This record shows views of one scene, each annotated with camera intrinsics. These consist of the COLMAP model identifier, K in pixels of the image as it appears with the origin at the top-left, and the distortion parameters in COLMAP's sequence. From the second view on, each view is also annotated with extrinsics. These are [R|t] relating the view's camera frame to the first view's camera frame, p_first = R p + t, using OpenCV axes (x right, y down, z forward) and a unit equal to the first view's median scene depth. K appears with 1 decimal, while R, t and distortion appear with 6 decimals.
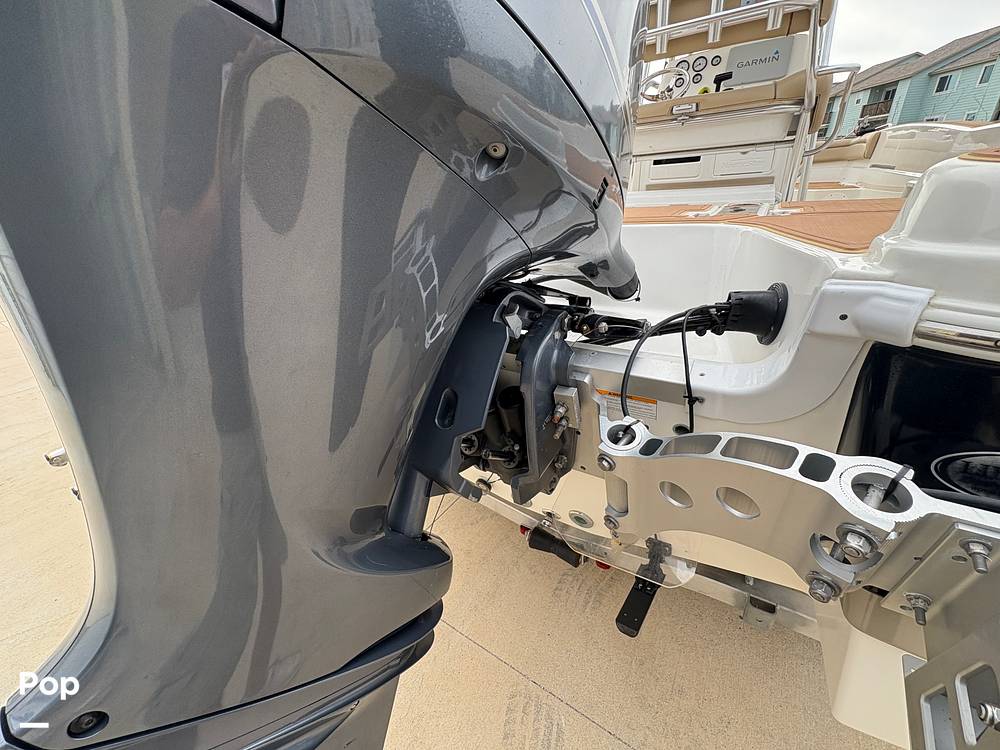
lens RADIAL K [[398.9, 0, 500.1], [0, 398.9, 378.4], [0, 0, 1]] dist [0.001461, -0.000255]
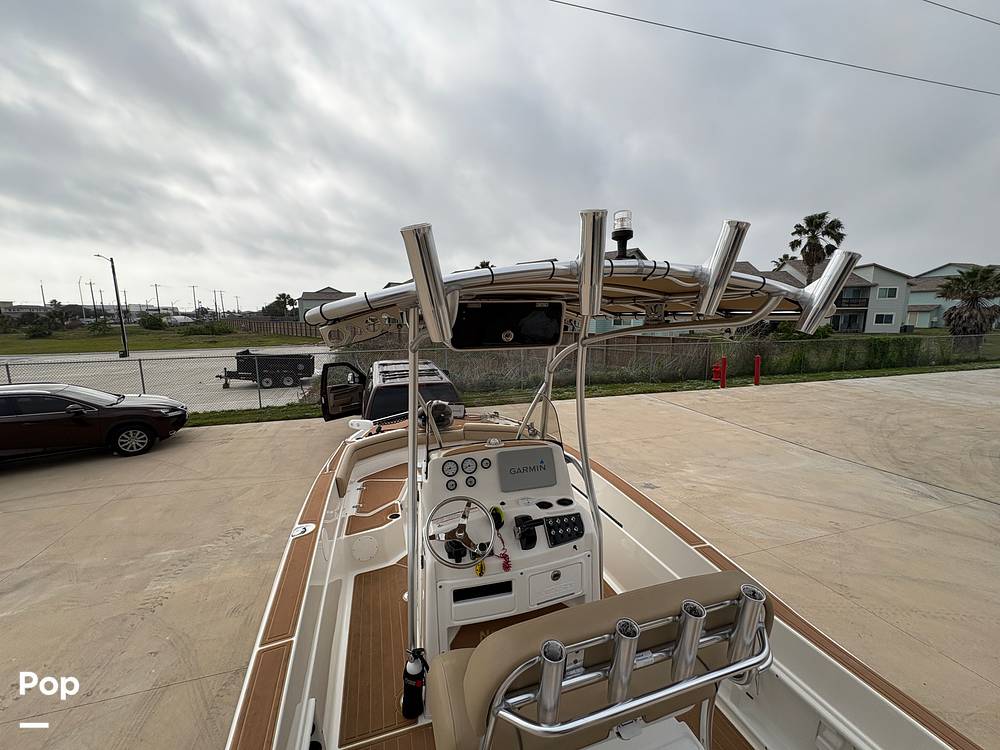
lens RADIAL K [[398.9, 0, 500.8], [0, 398.9, 377.9], [0, 0, 1]] dist [0.001461, -0.000255]
pose [[0.642905, -0.050565, 0.764275, -0.214607], [0.309939, 0.929652, -0.199213, -1.699150], [-0.700436, 0.364954, 0.613350, 0.800803]]
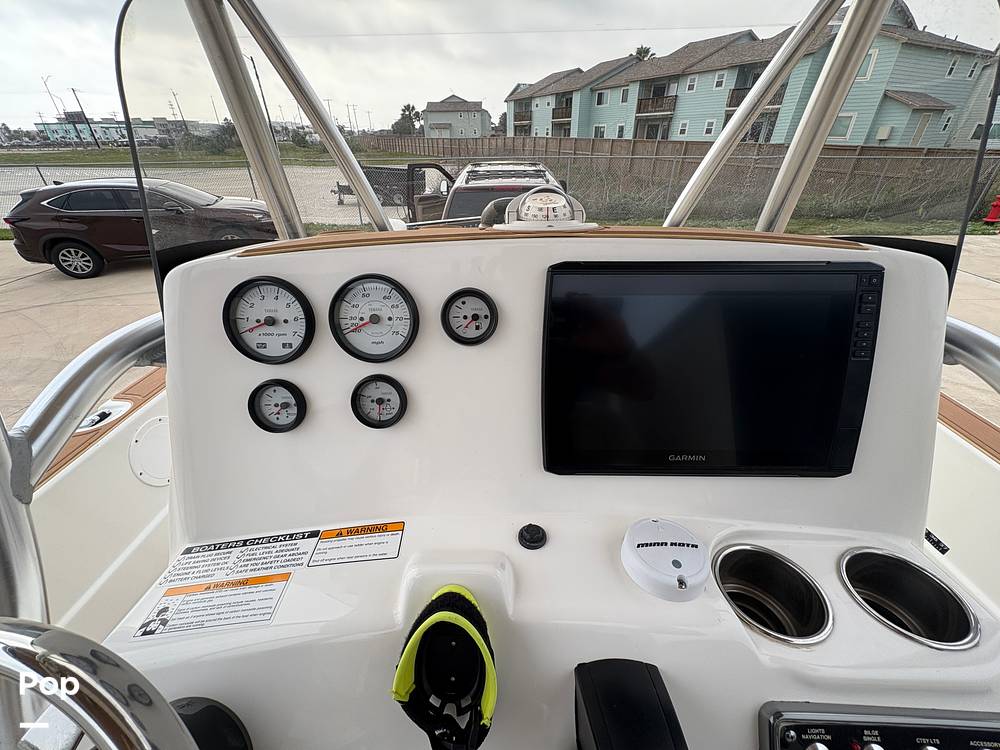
lens RADIAL K [[398.9, 0, 500.9], [0, 398.9, 376.1], [0, 0, 1]] dist [0.001461, -0.000255]
pose [[0.845602, -0.216821, 0.487796, 1.015083], [0.193345, 0.976151, 0.098723, -1.699667], [-0.497568, 0.010833, 0.867357, 1.853880]]
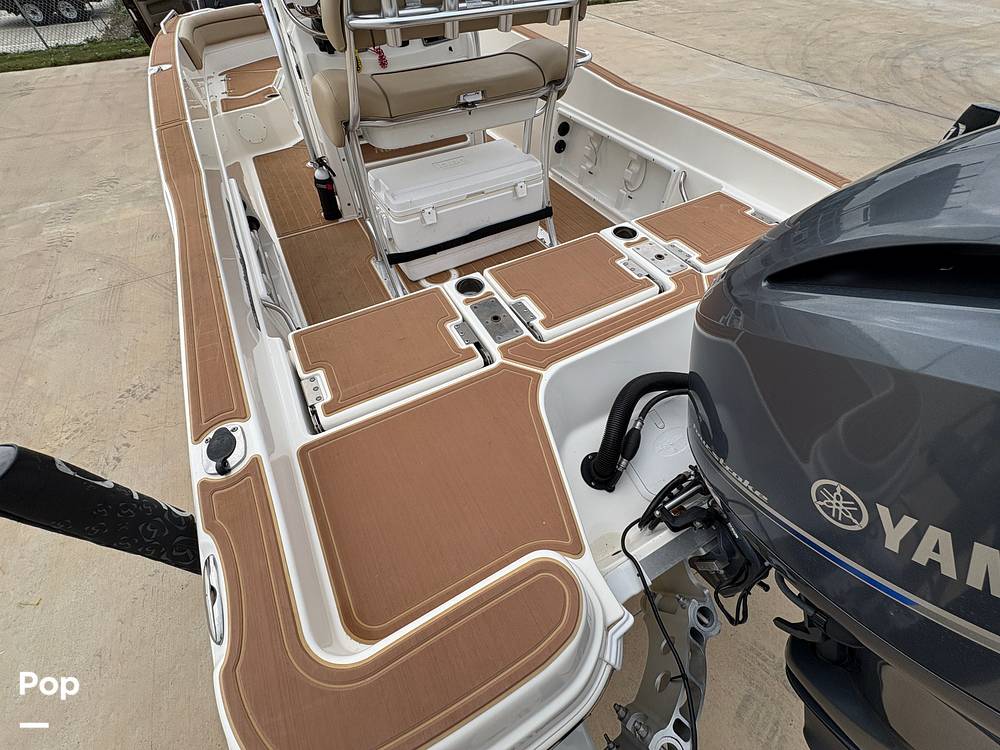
lens RADIAL K [[398.9, 0, 501.1], [0, 398.9, 377.5], [0, 0, 1]] dist [0.001461, -0.000255]
pose [[0.482050, -0.630289, 0.608575, -0.618930], [0.370519, 0.776090, 0.510293, -0.926855], [-0.793942, -0.020498, 0.607648, 0.617707]]
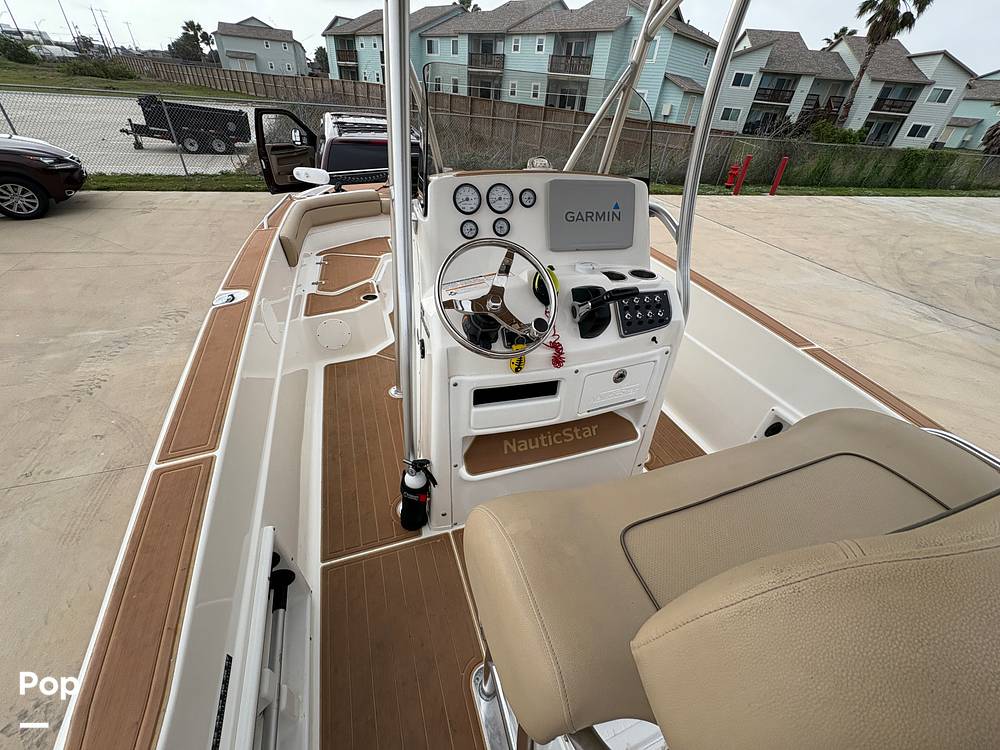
lens RADIAL K [[398.9, 0, 501.0], [0, 398.9, 376.8], [0, 0, 1]] dist [0.001461, -0.000255]
pose [[0.603281, -0.361930, 0.710675, 0.168159], [0.251465, 0.931965, 0.261163, -1.567736], [-0.756847, 0.021155, 0.653250, 1.511488]]
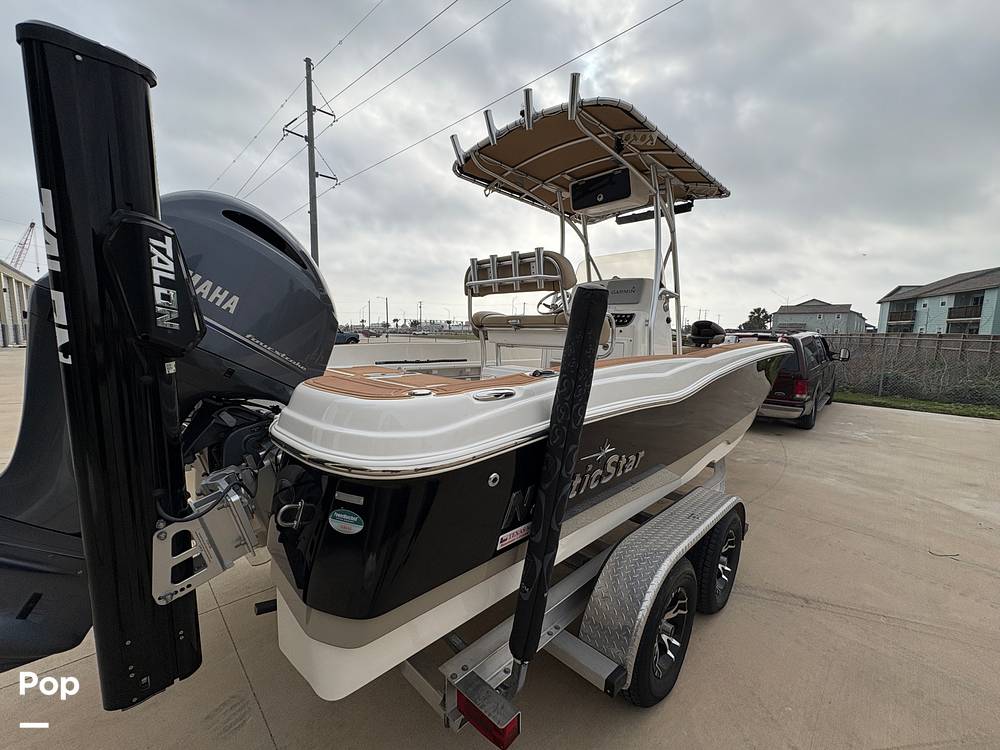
lens RADIAL K [[398.9, 0, 500.4], [0, 398.9, 378.1], [0, 0, 1]] dist [0.001461, -0.000255]
pose [[0.973170, 0.121440, -0.195429, 1.099966], [-0.180741, 0.929087, -0.322691, 0.054279], [0.142383, 0.349355, 0.926109, -0.545130]]
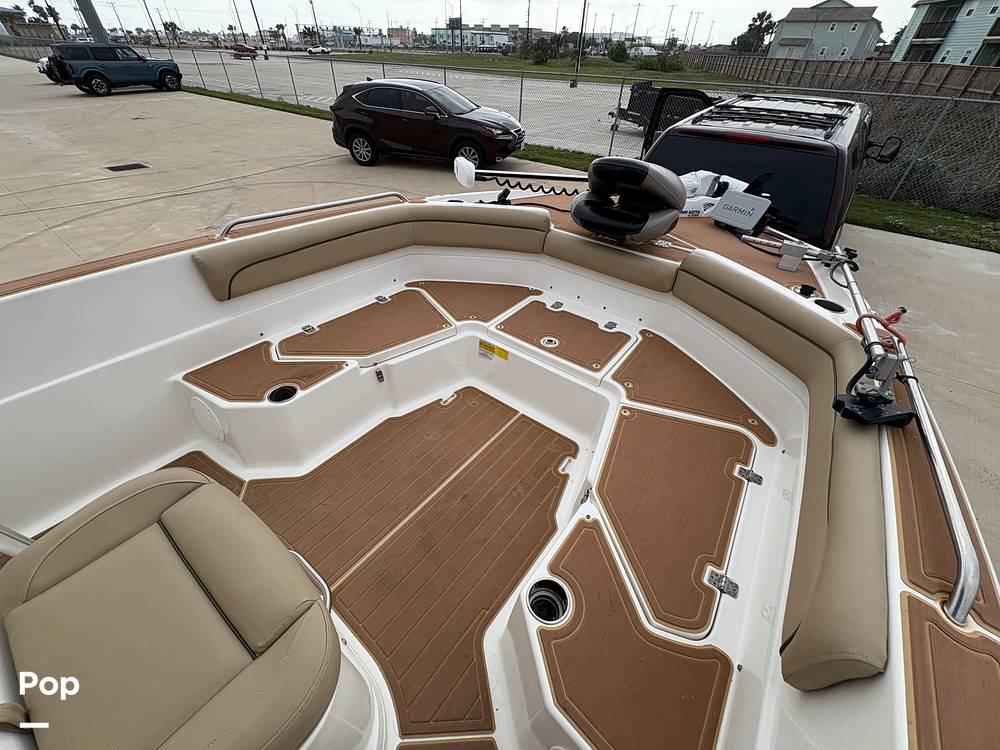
lens RADIAL K [[398.9, 0, 501.5], [0, 398.9, 375.6], [0, 0, 1]] dist [0.001461, -0.000255]
pose [[0.990597, 0.136708, -0.005343, 2.091499], [-0.132207, 0.966567, 0.219701, -1.990048], [0.035199, -0.216929, 0.975553, 2.306330]]
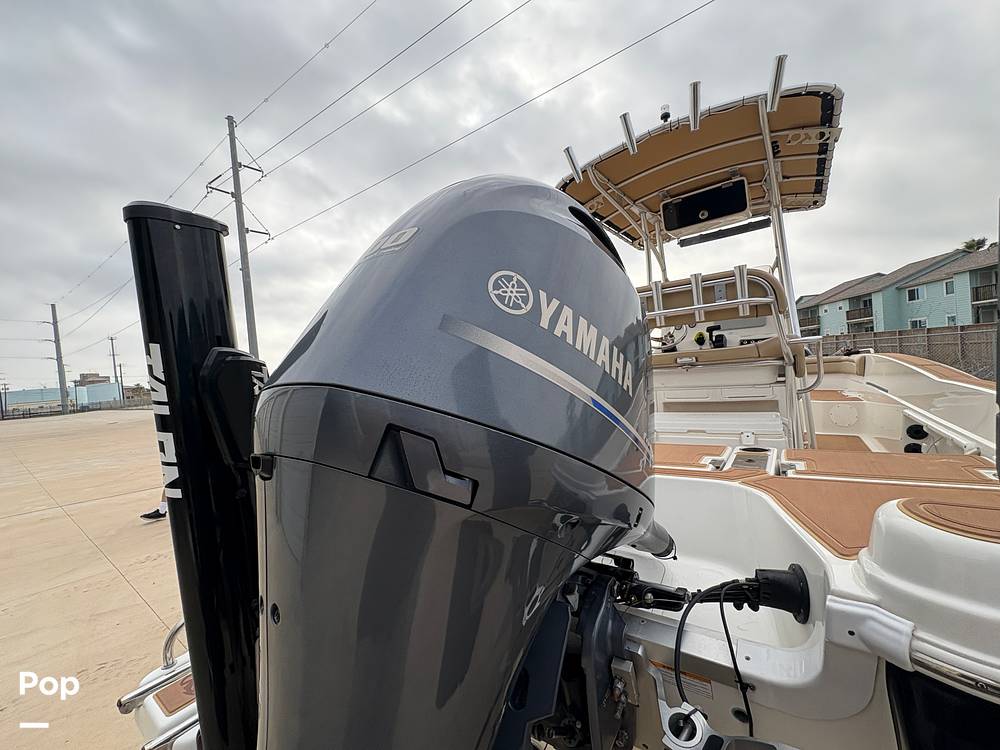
lens RADIAL K [[398.9, 0, 500.4], [0, 398.9, 378.6], [0, 0, 1]] dist [0.001461, -0.000255]
pose [[0.997862, -0.006151, -0.065073, -0.055297], [-0.022100, 0.905176, -0.424461, -0.123441], [0.061514, 0.424991, 0.903105, -0.202968]]
